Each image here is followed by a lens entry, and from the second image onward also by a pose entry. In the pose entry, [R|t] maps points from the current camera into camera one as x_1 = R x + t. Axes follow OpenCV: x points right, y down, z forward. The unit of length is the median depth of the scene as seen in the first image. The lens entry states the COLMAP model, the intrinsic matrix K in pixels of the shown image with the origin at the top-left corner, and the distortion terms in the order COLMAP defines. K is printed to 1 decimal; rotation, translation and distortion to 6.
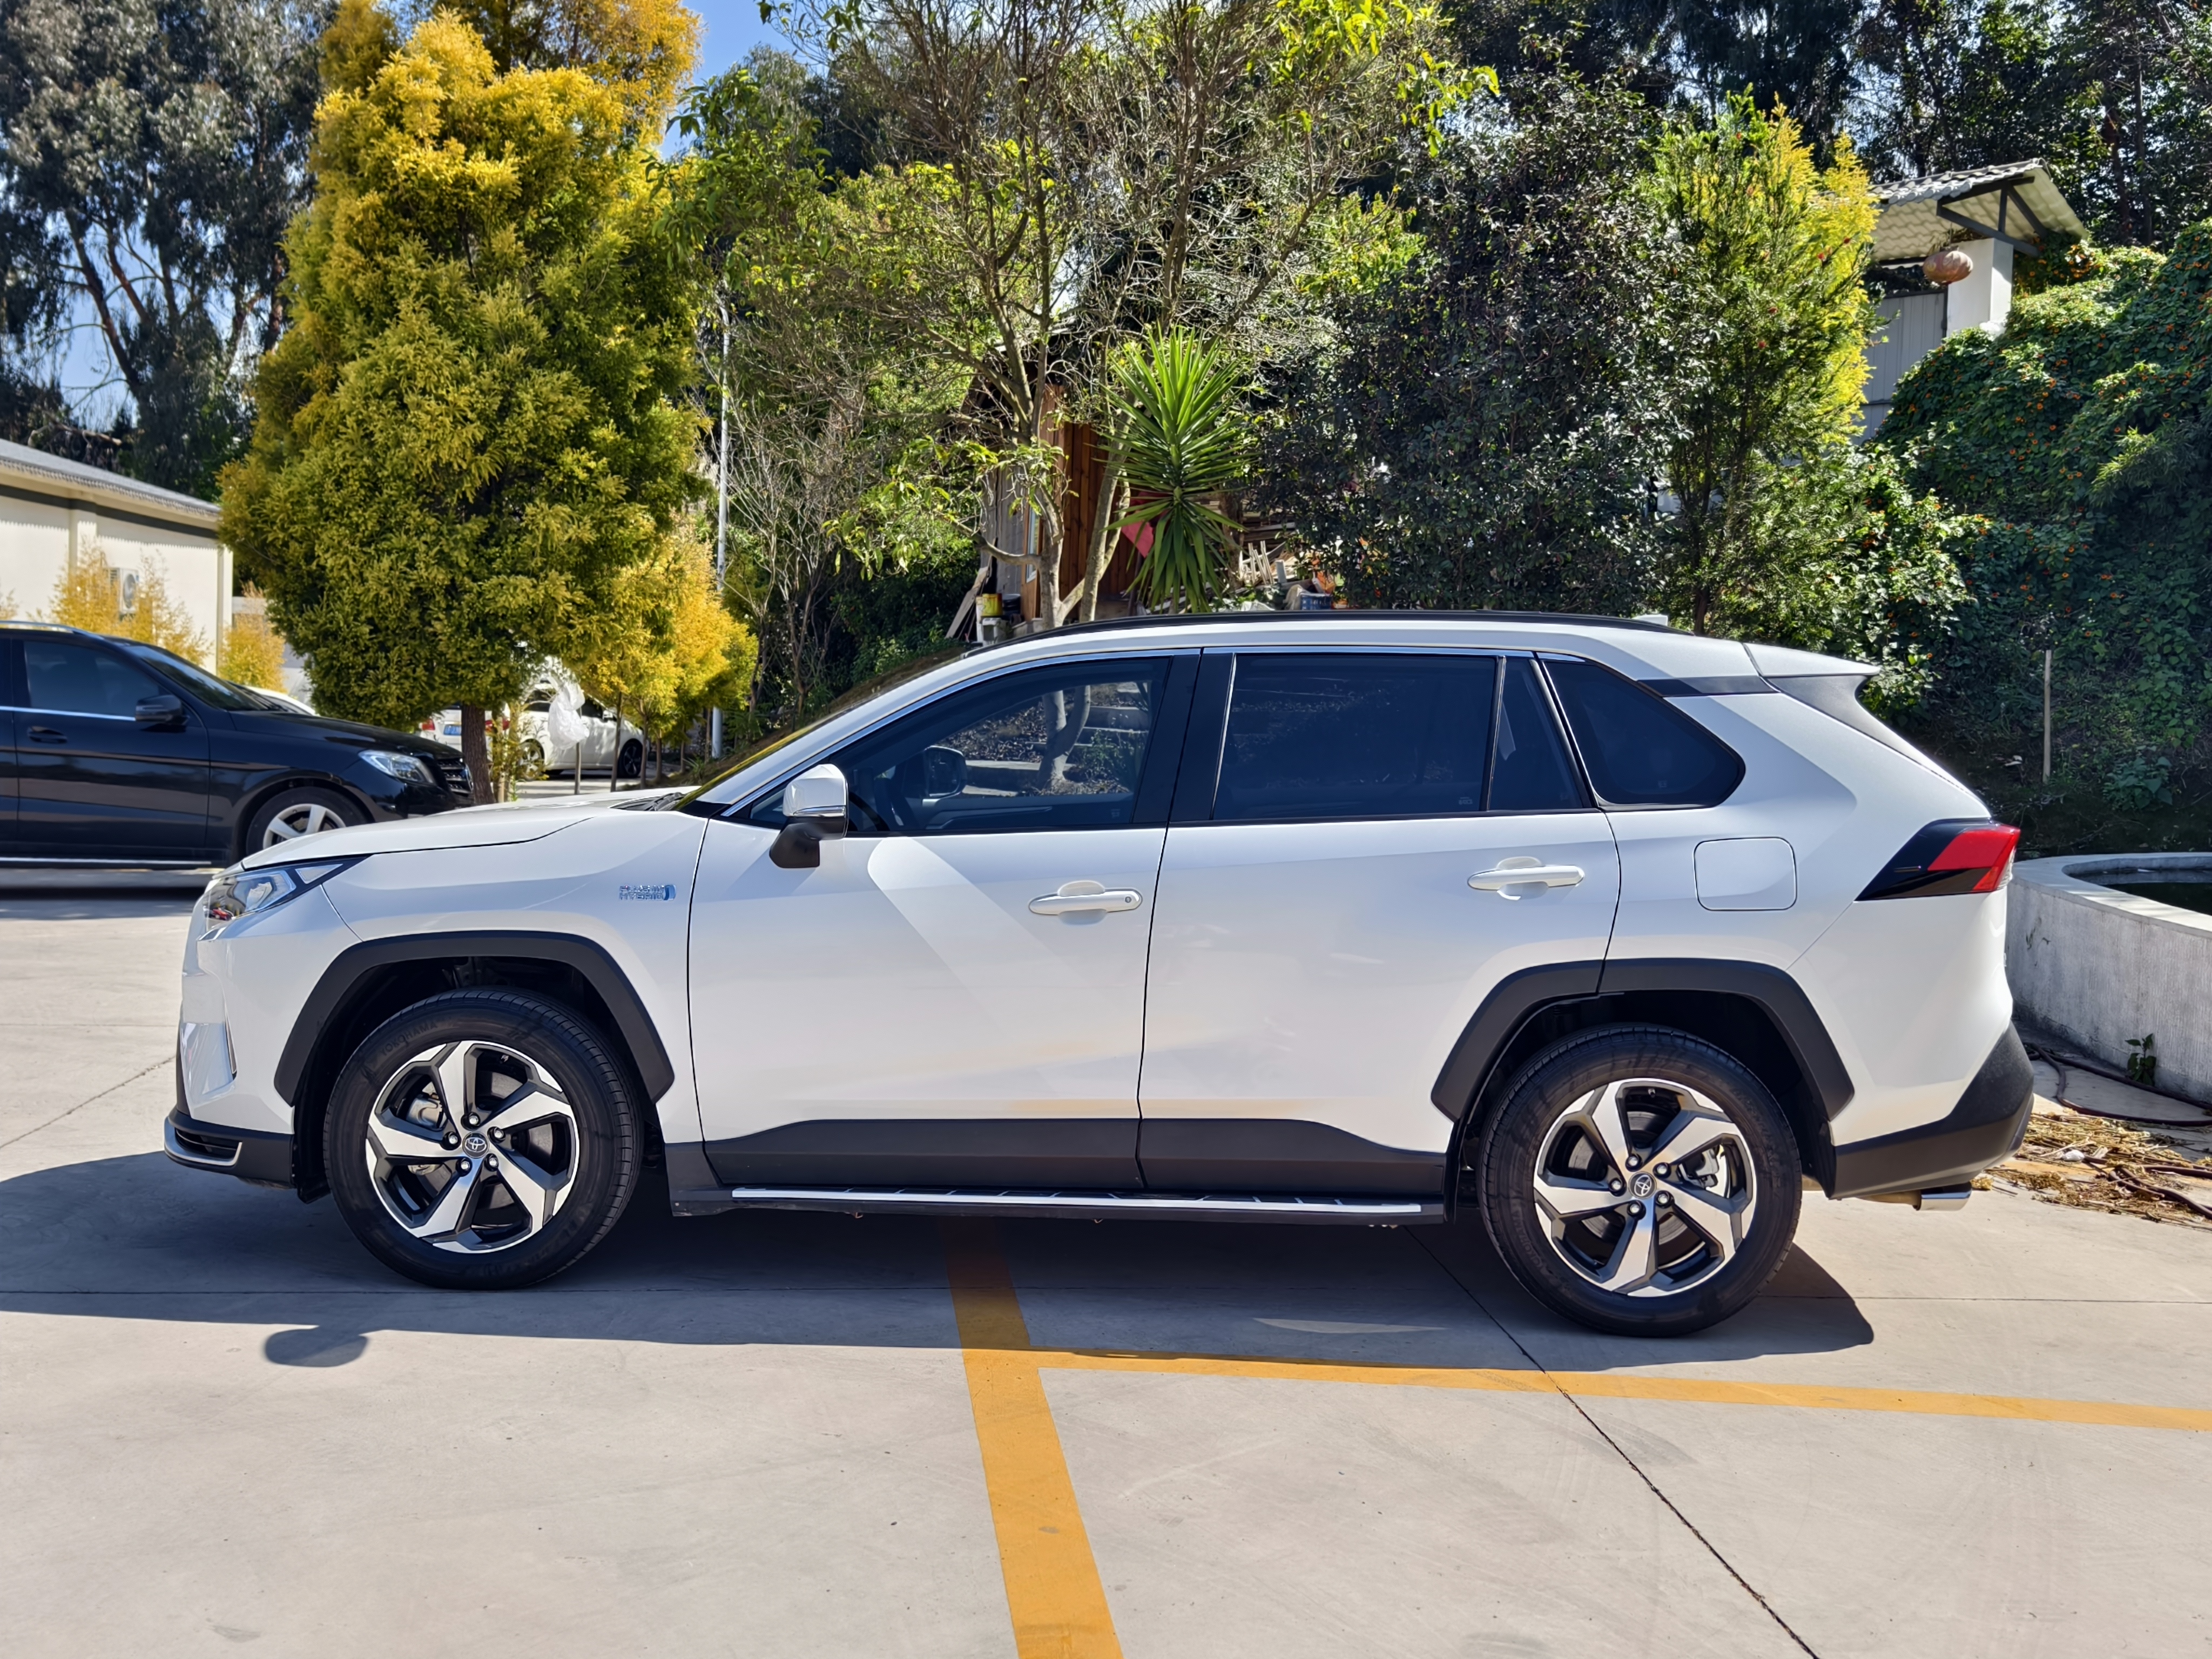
lens RADIAL K [[2256.4, 0, 1104.9], [0, 2256.4, 822.4], [0, 0, 1]] dist [0.013532, 0.000000]
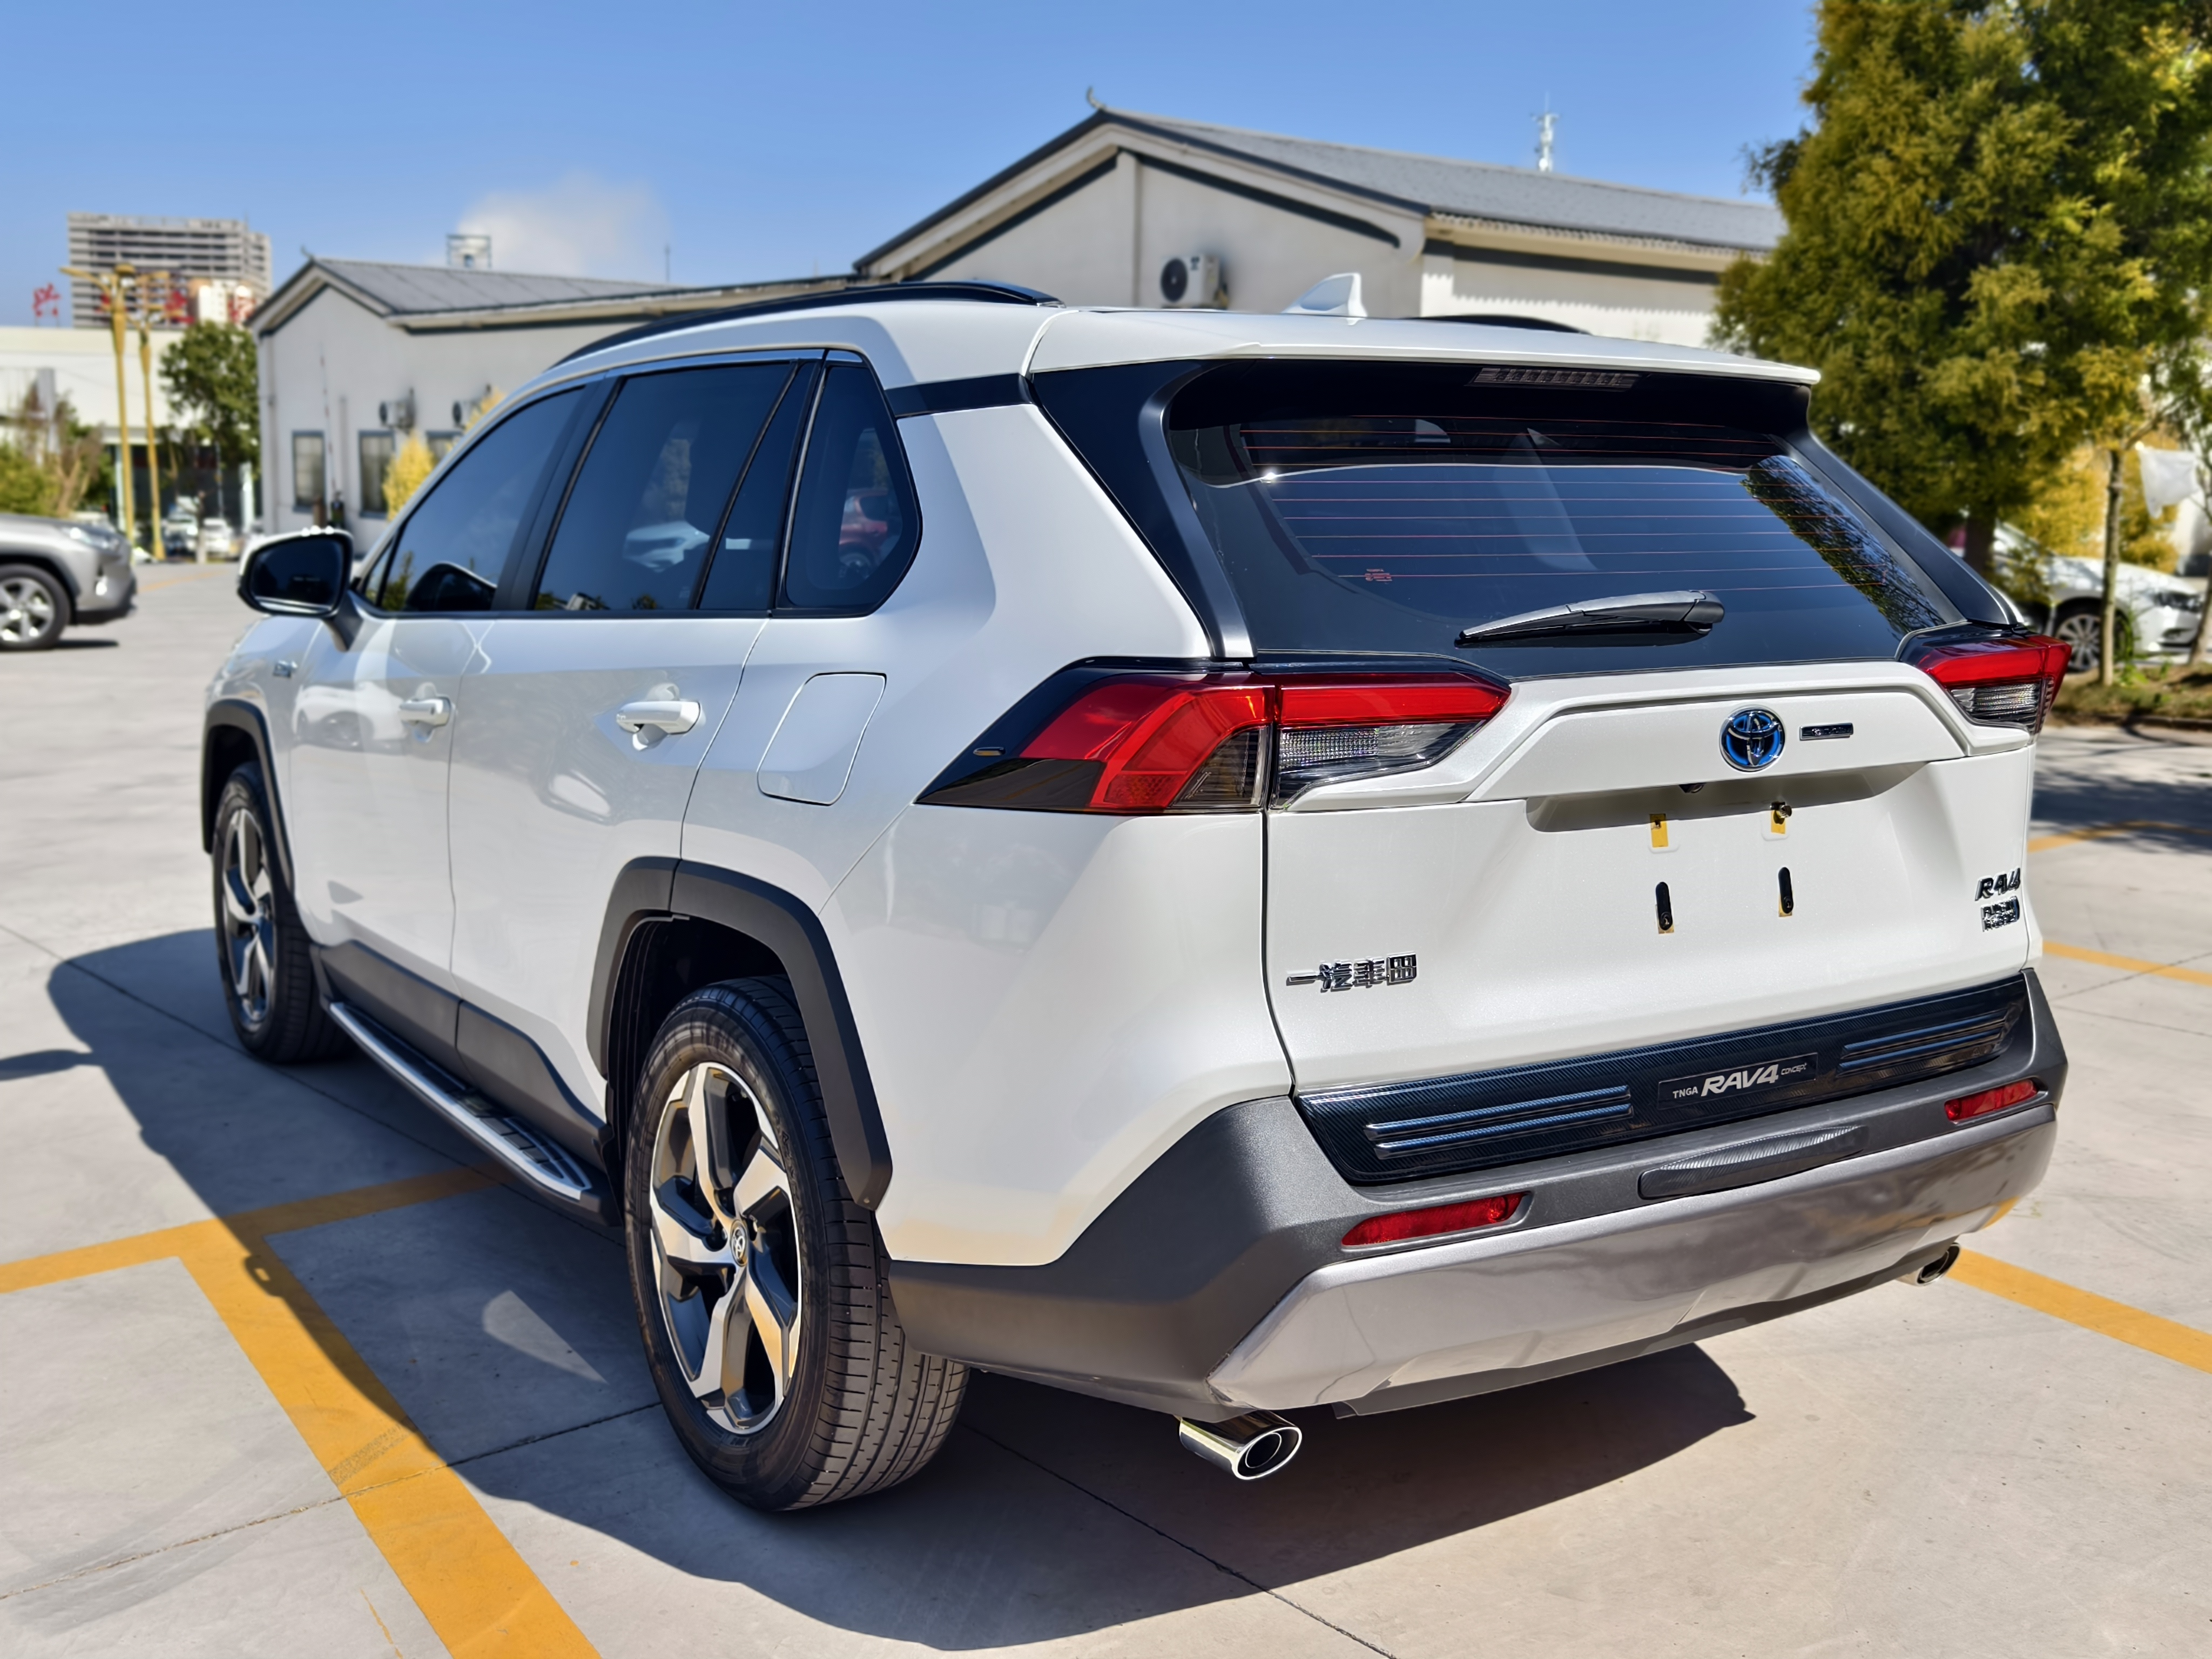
lens RADIAL K [[2256.4, 0, 1095.6], [0, 2256.4, 840.7], [0, 0, 1]] dist [0.013532, 0.000000]
pose [[0.590001, 0.110891, -0.799751, 0.245433], [-0.044920, 0.993498, 0.104616, -0.003938], [0.806152, -0.025799, 0.591146, 0.233690]]
